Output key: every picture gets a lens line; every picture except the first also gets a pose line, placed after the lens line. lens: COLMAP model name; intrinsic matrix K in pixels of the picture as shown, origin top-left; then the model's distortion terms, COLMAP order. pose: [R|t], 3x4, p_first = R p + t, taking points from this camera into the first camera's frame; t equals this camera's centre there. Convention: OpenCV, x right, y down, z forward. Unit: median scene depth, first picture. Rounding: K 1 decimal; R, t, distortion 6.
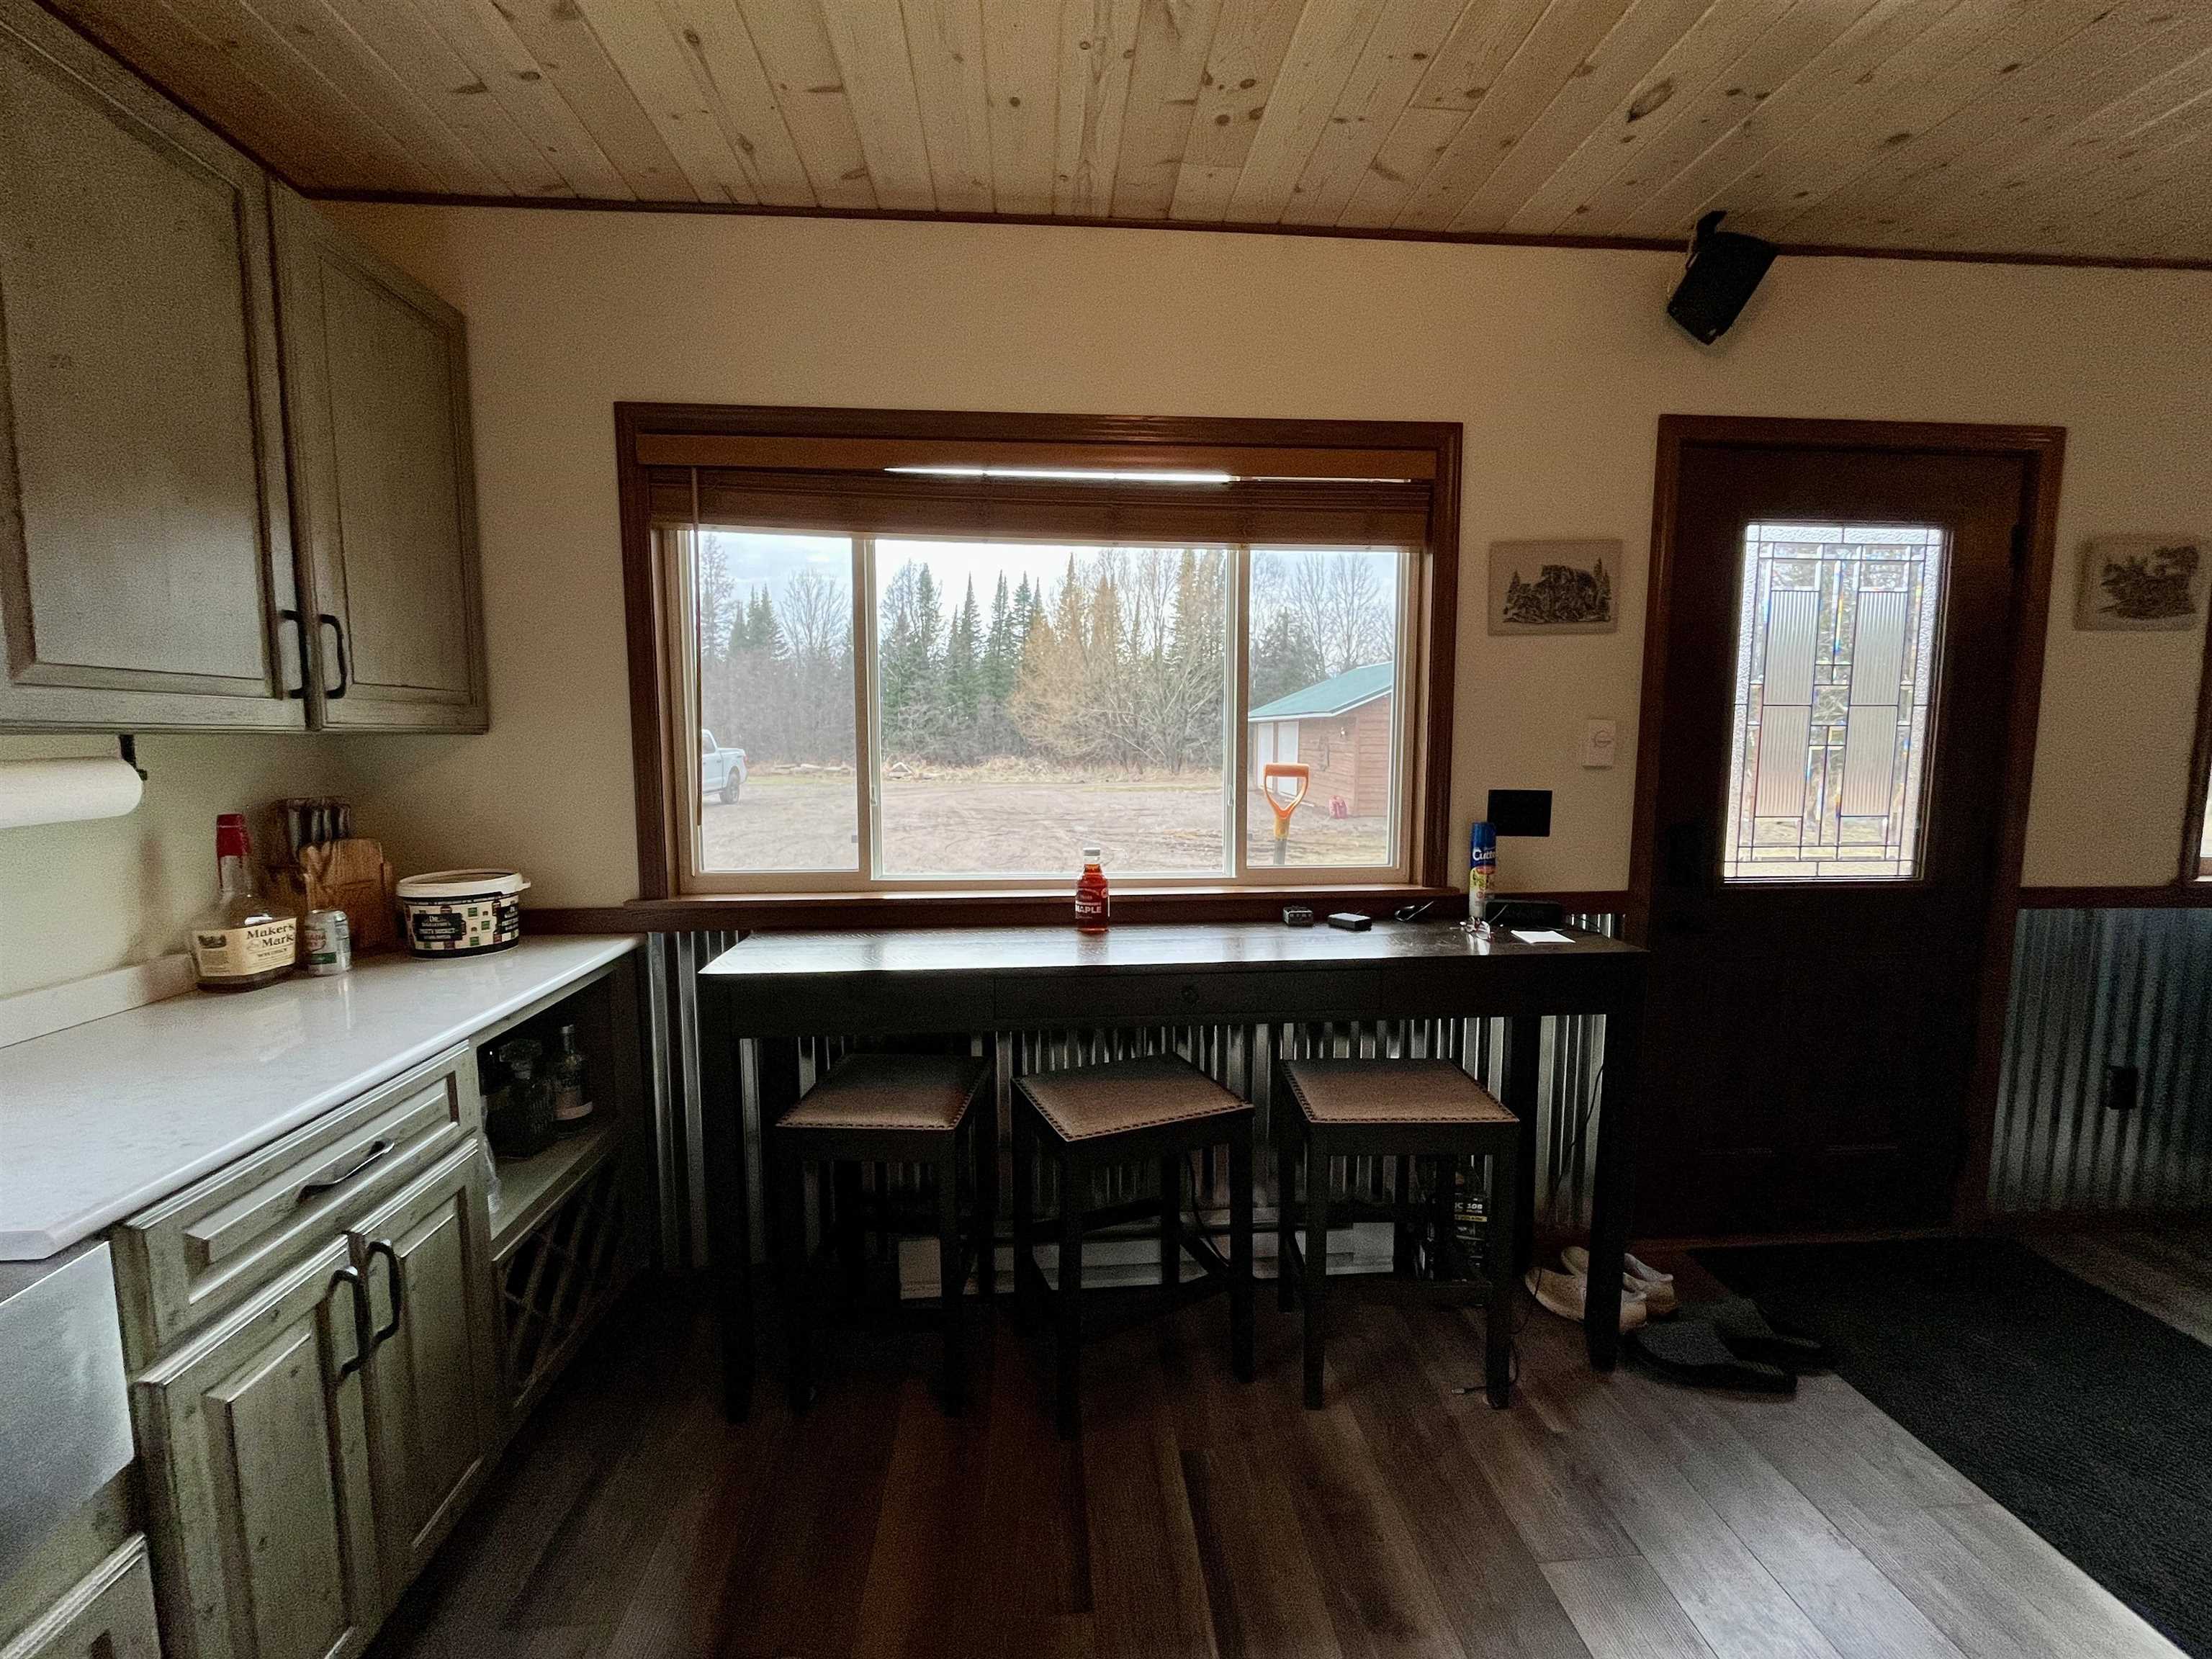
lens RADIAL K [[961.0, 0, 1099.3], [0, 961.0, 815.5], [0, 0, 1]] dist [-0.001172, -0.000137]
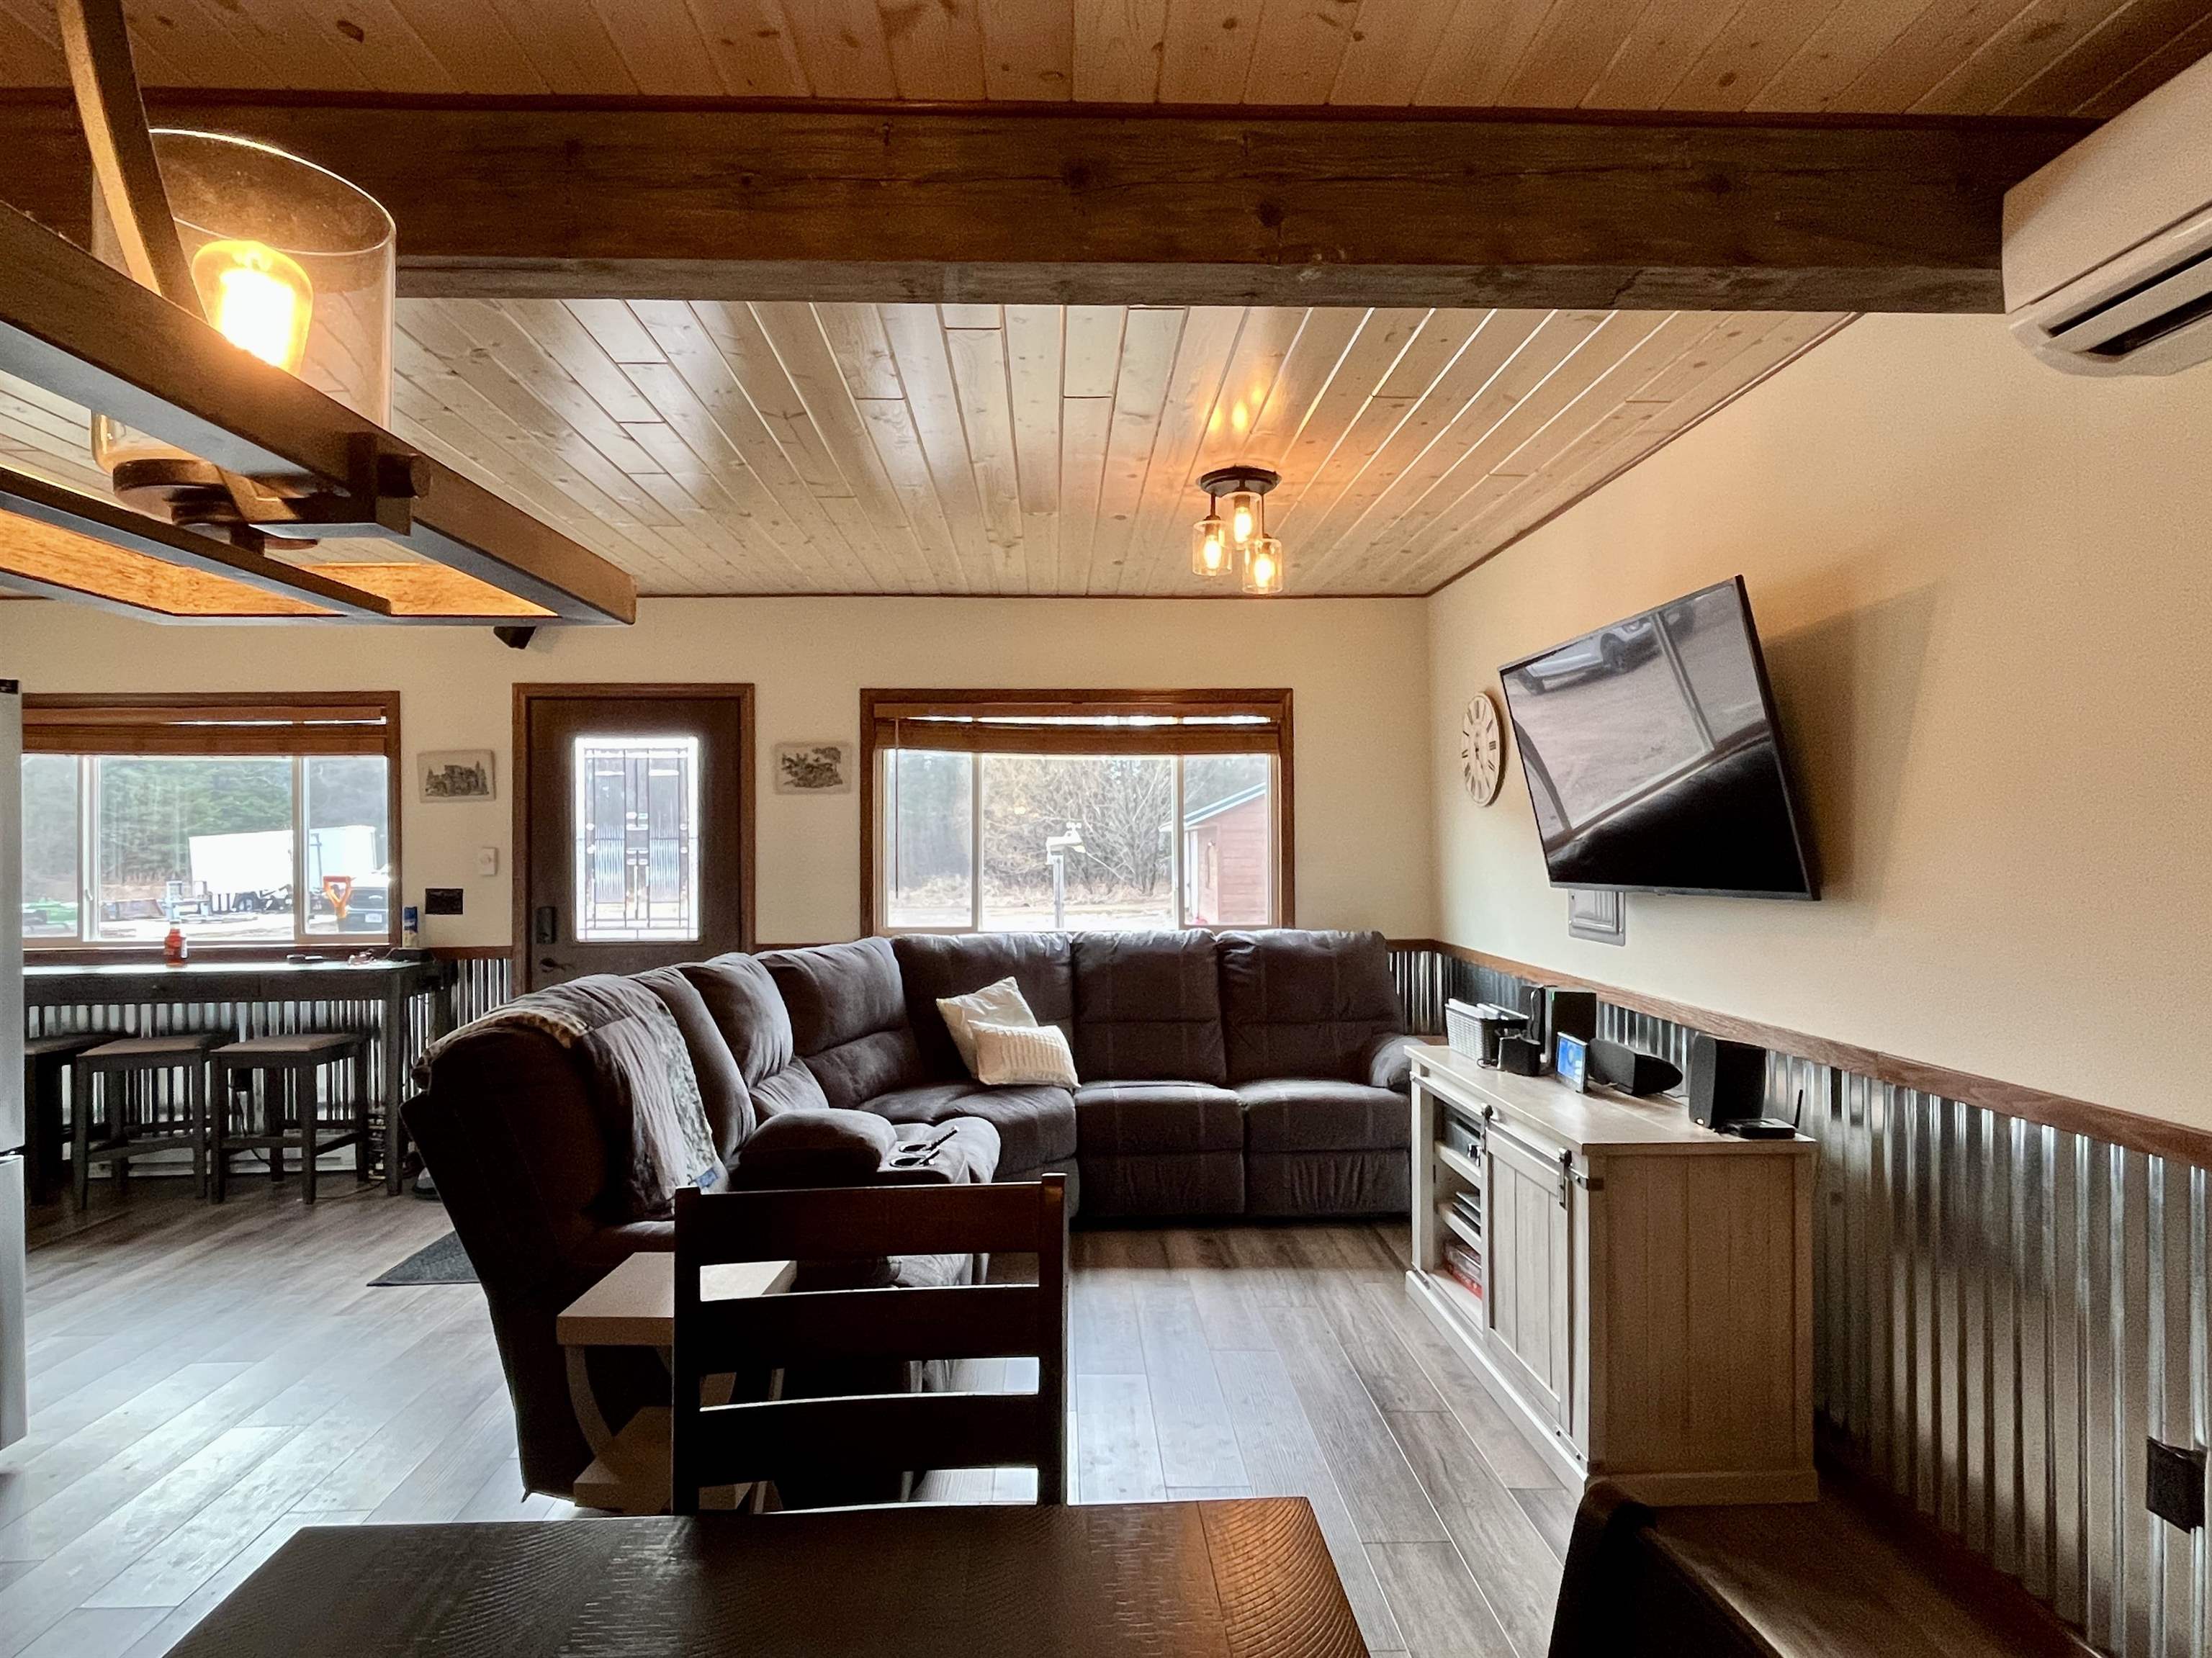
lens RADIAL K [[1207.5, 0, 1096.4], [0, 1207.5, 830.9], [0, 0, 1]] dist [-0.002920, -0.000711]
pose [[0.999473, -0.010336, -0.030775, 1.767816], [0.007314, 0.995281, -0.096756, 0.095082], [0.031630, 0.096479, 0.994832, -1.228235]]
